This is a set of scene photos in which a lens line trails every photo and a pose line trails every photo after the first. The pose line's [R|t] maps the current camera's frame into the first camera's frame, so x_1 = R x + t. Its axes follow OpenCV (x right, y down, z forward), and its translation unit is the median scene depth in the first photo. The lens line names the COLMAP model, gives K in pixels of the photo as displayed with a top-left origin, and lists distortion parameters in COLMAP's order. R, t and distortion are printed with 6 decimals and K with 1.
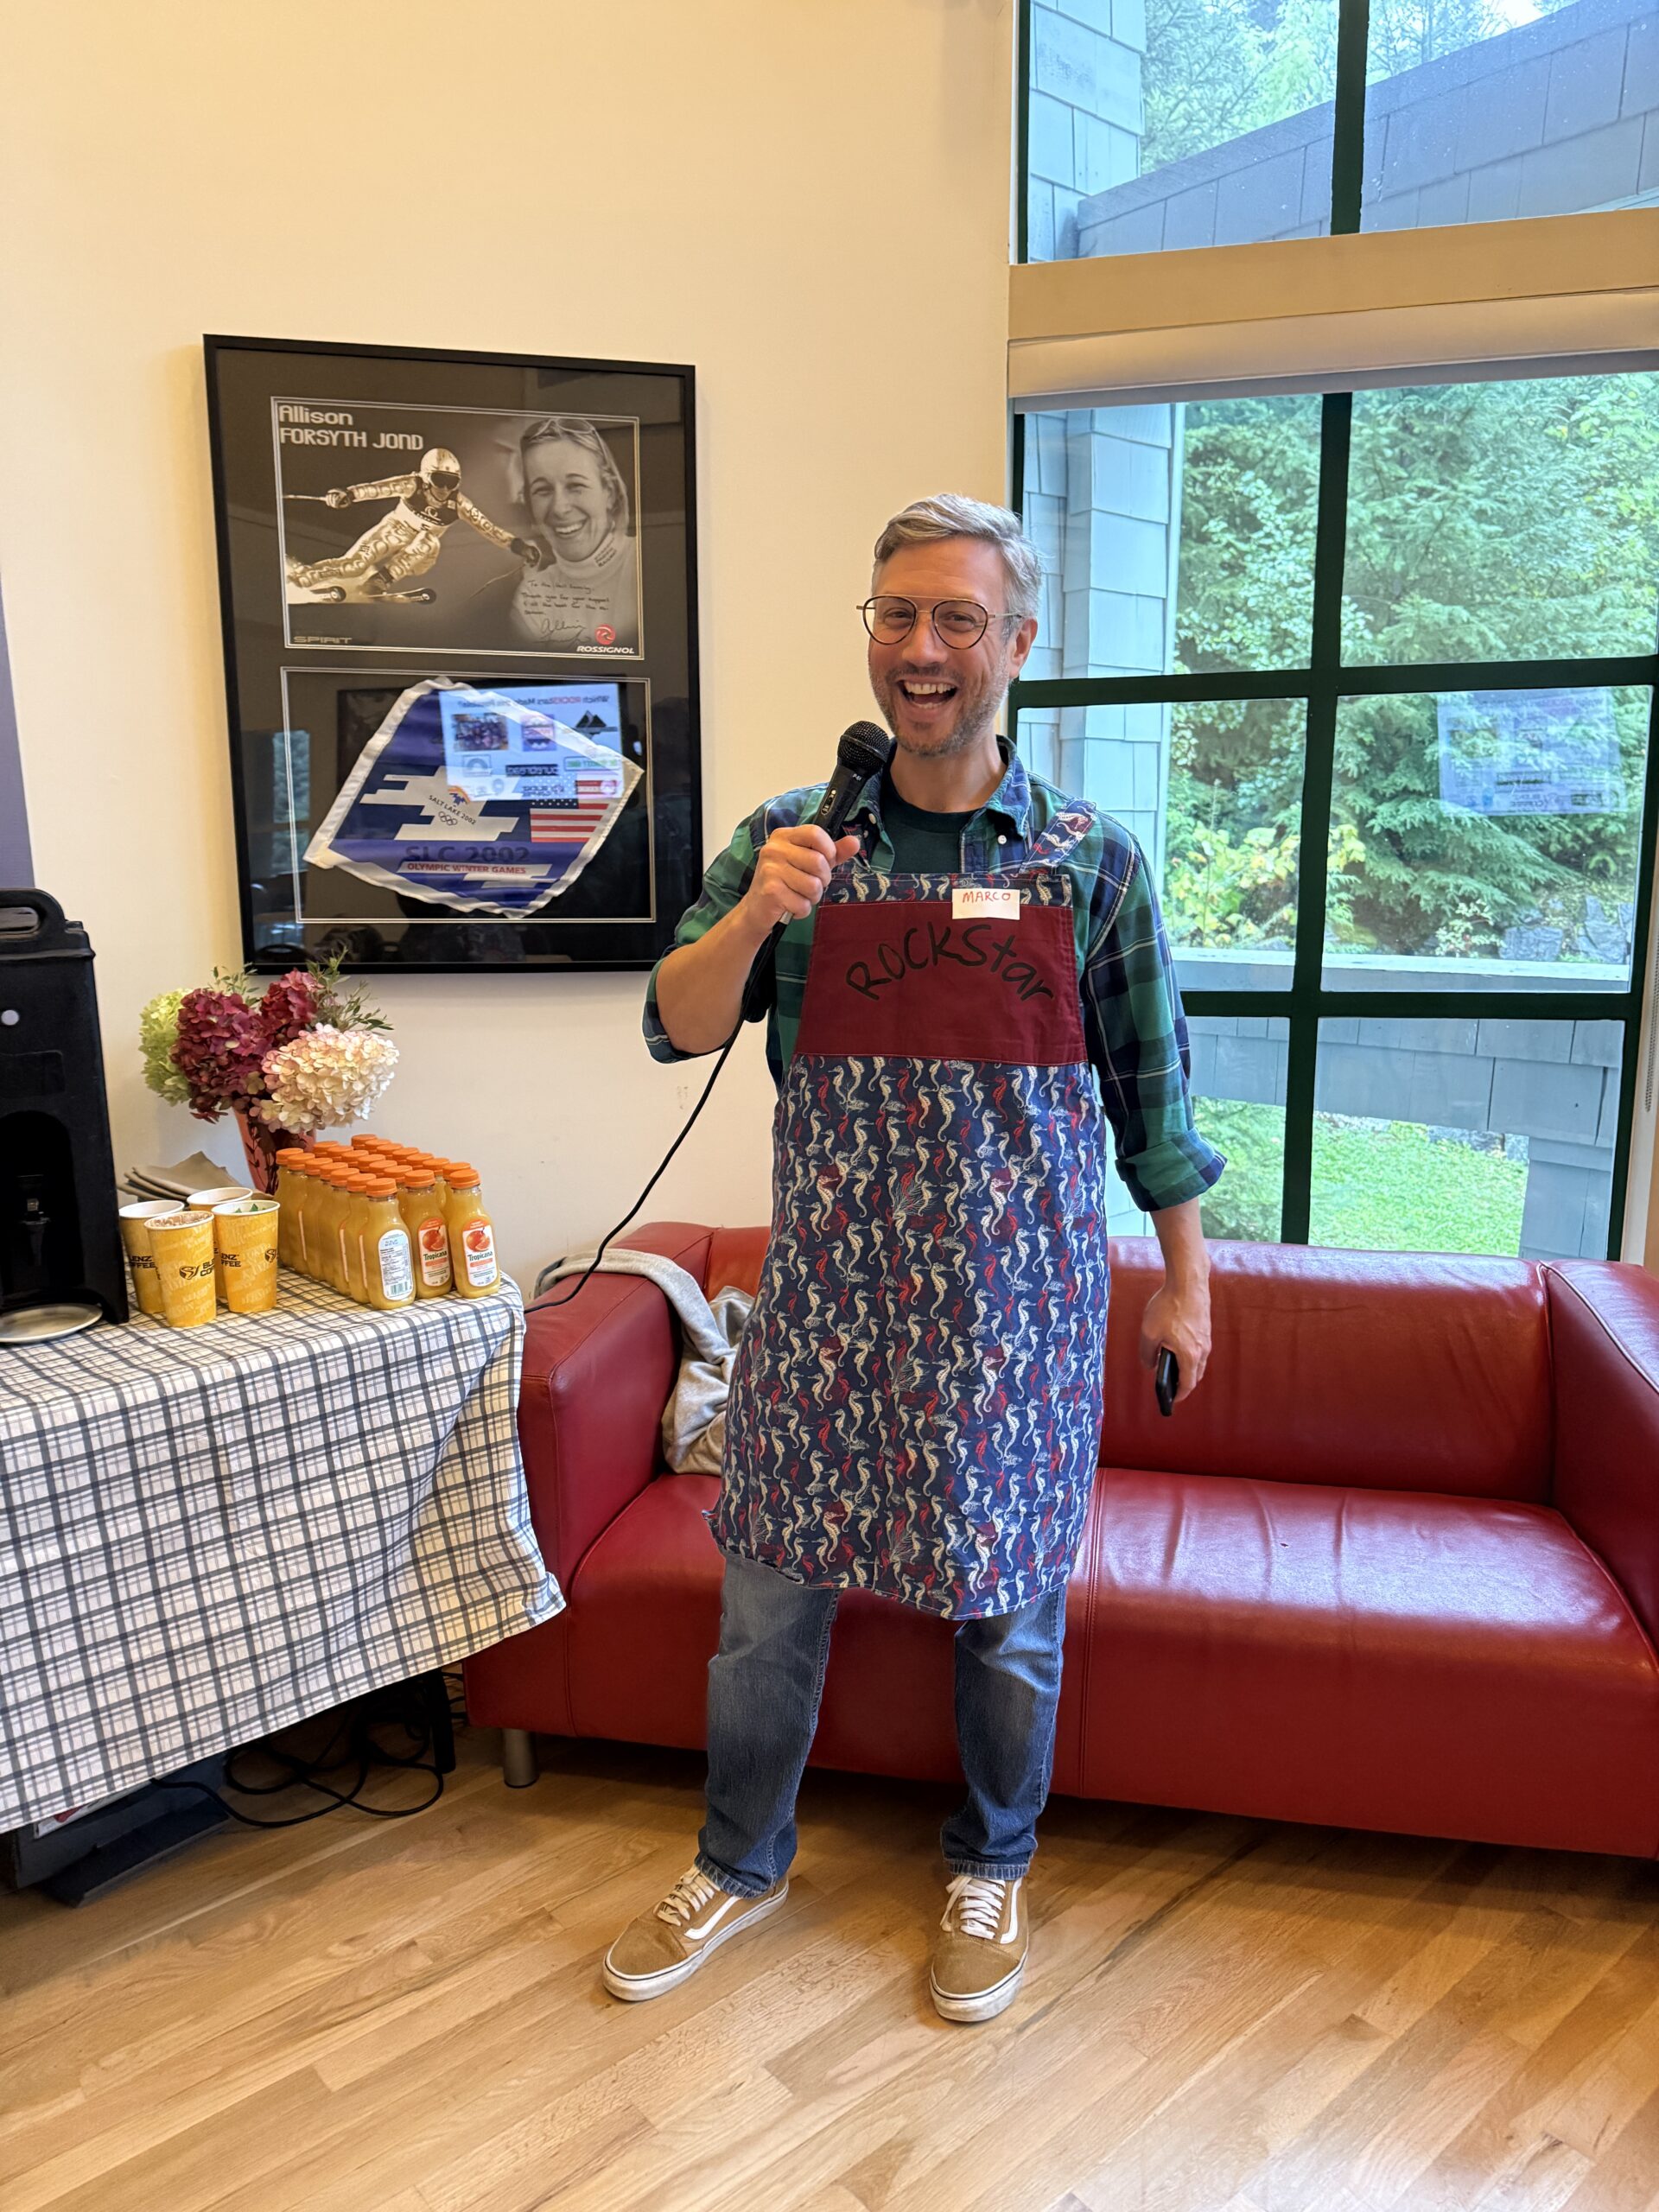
lens RADIAL K [[1565.3, 0, 828.1], [0, 1565.3, 1107.5], [0, 0, 1]] dist [0.049163, -0.079168]
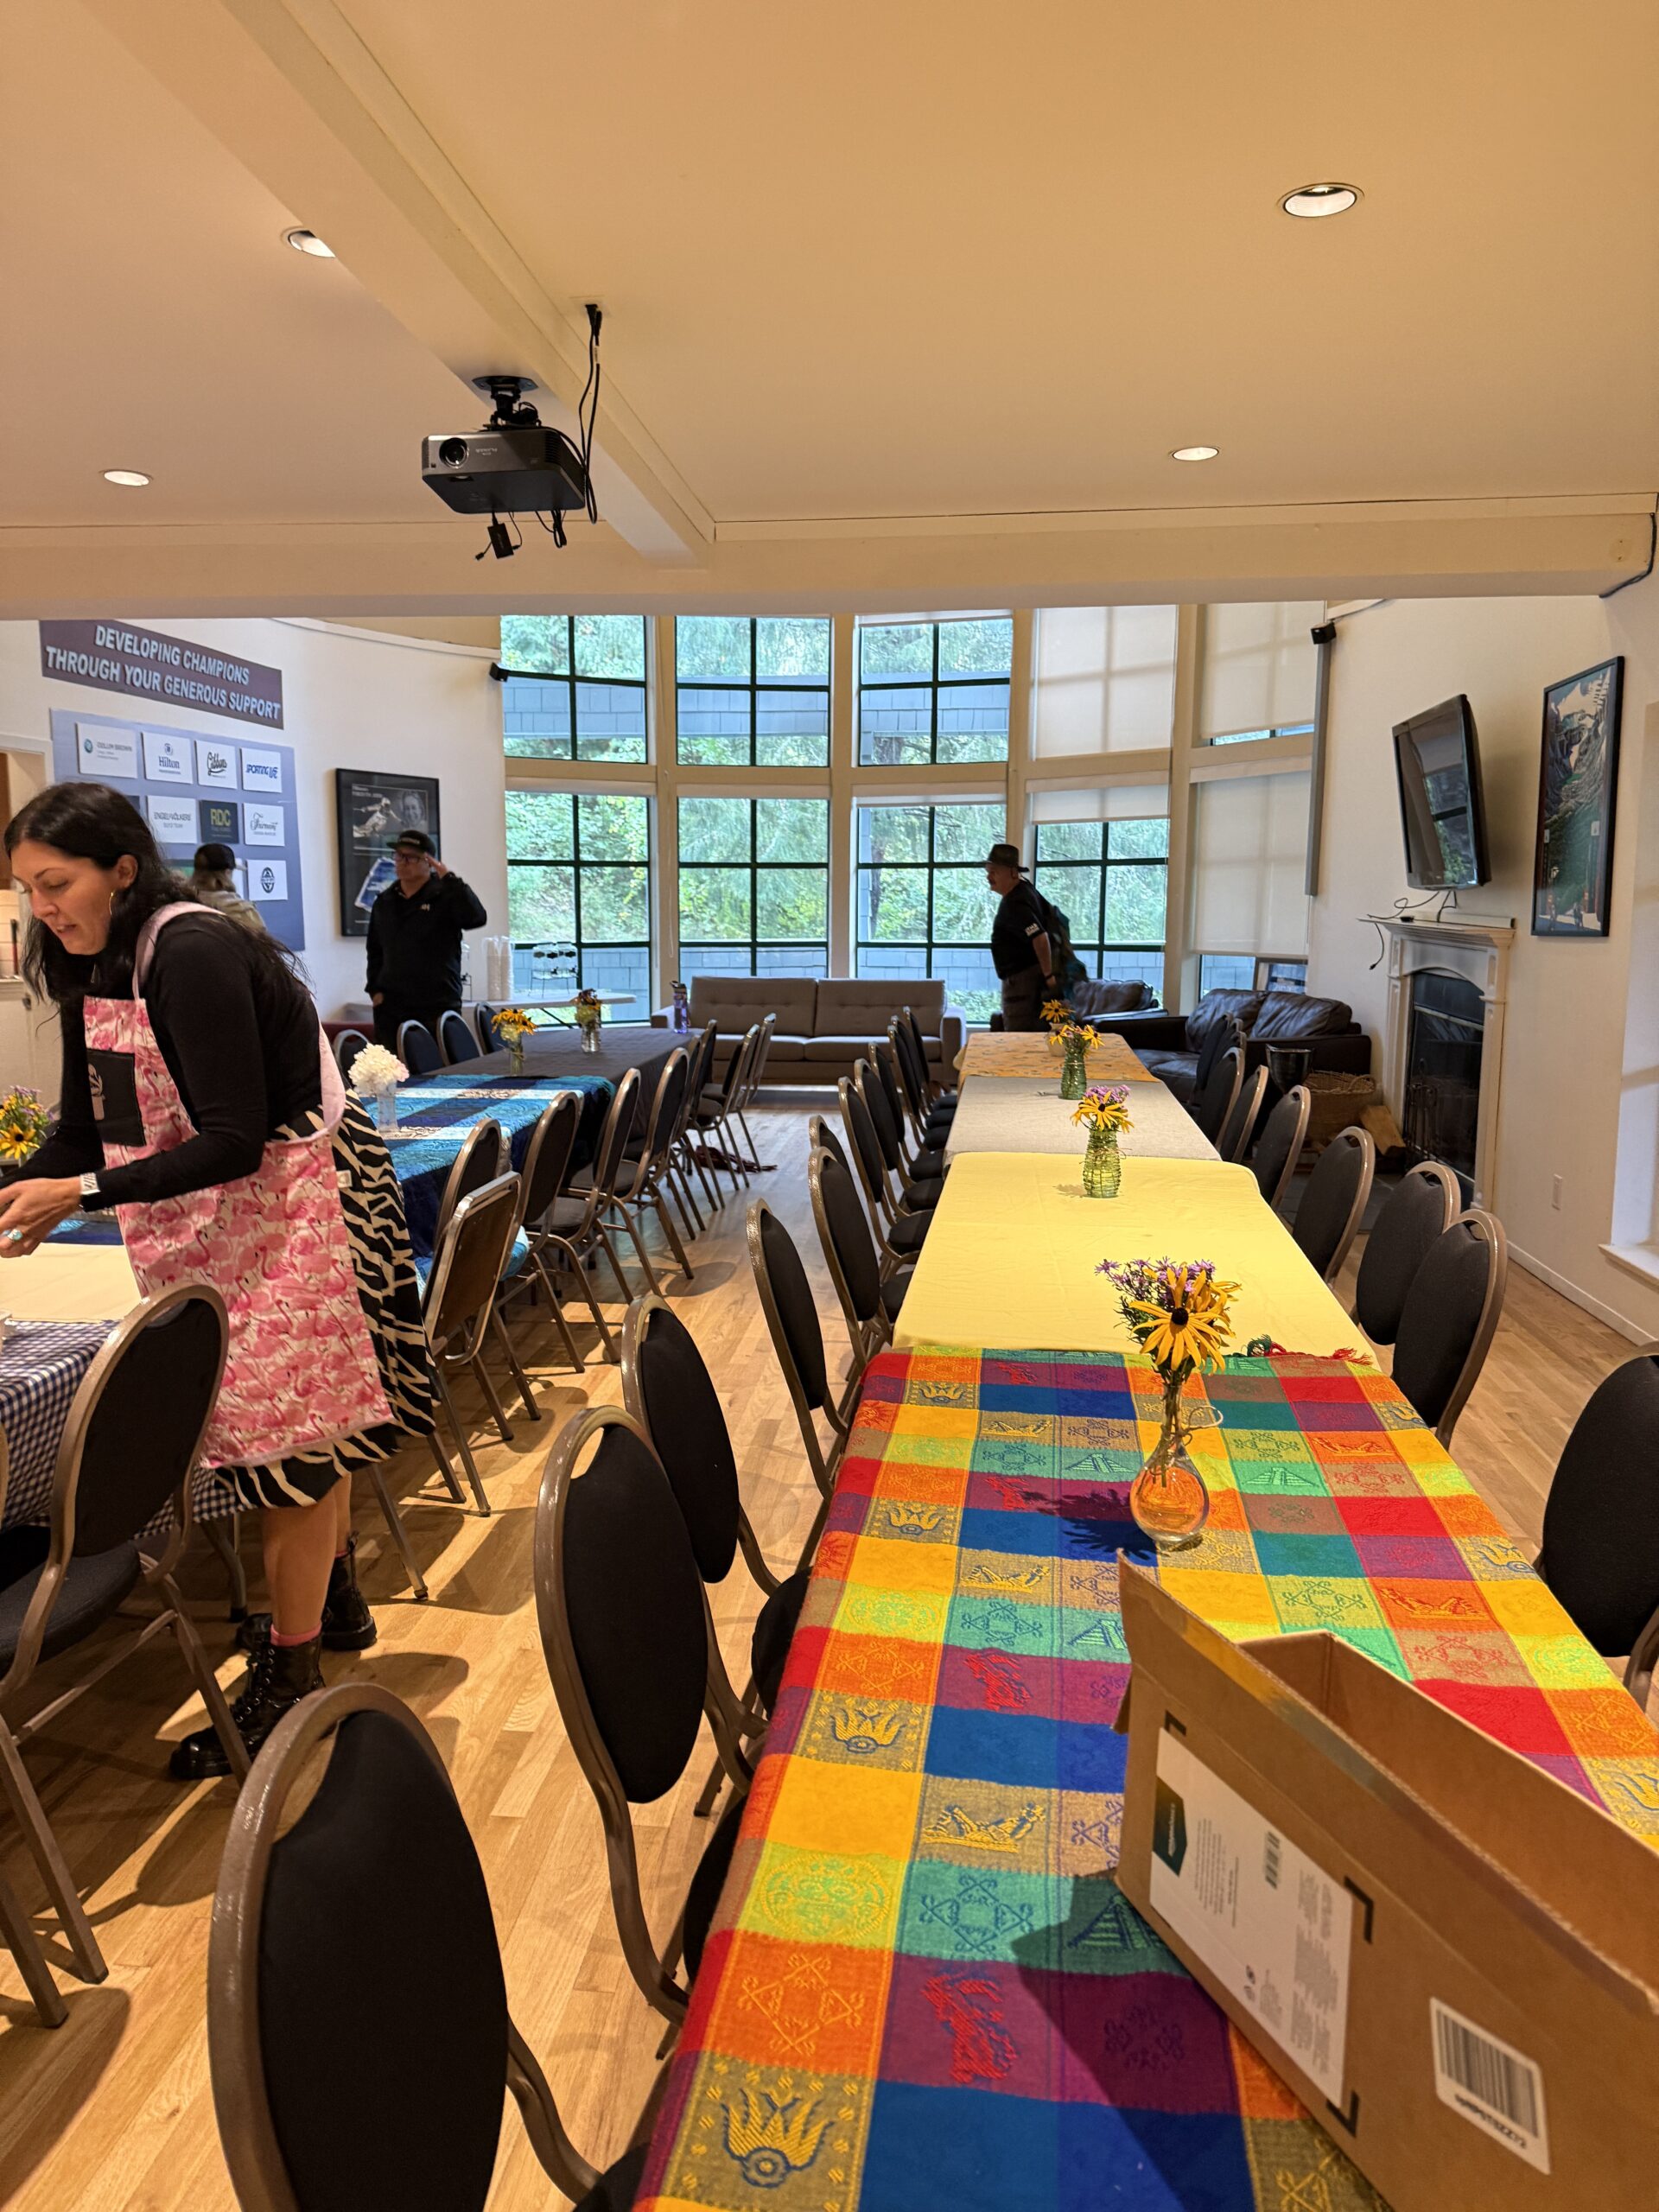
lens RADIAL K [[1565.3, 0, 829.4], [0, 1565.3, 1106.5], [0, 0, 1]] dist [0.049163, -0.079168]
pose [[0.728687, -0.075382, 0.680685, -2.103067], [0.104143, 0.994561, -0.001345, 0.440463], [-0.676882, 0.071869, 0.732575, -2.452728]]
